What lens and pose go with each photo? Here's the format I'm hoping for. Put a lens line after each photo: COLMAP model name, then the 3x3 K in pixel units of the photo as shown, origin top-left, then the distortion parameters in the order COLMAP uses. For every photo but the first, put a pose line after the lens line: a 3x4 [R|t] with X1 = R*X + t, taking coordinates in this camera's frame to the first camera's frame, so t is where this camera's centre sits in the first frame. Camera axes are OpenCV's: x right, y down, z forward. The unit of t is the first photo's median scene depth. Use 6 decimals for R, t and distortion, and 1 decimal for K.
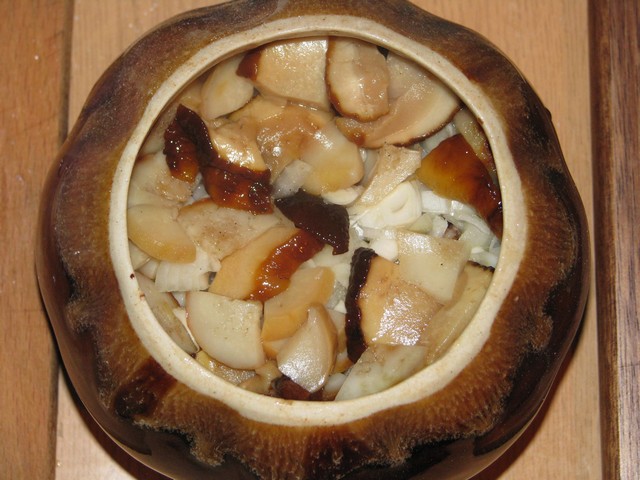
lens RADIAL K [[2524.0, 0, 319.1], [0, 2524.0, 240.2], [0, 0, 1]] dist [0.235941, 0.000000]
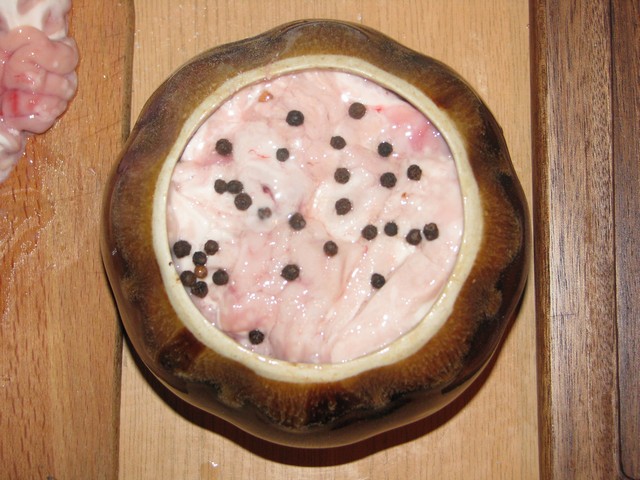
lens RADIAL K [[1640.1, 0, 323.4], [0, 1640.1, 240.9], [0, 0, 1]] dist [0.140373, 0.000000]
pose [[0.999942, 0.002686, -0.010398, 0.010583], [-0.001987, 0.997777, 0.066608, -0.049108], [0.010554, -0.066583, 0.997725, 0.170549]]
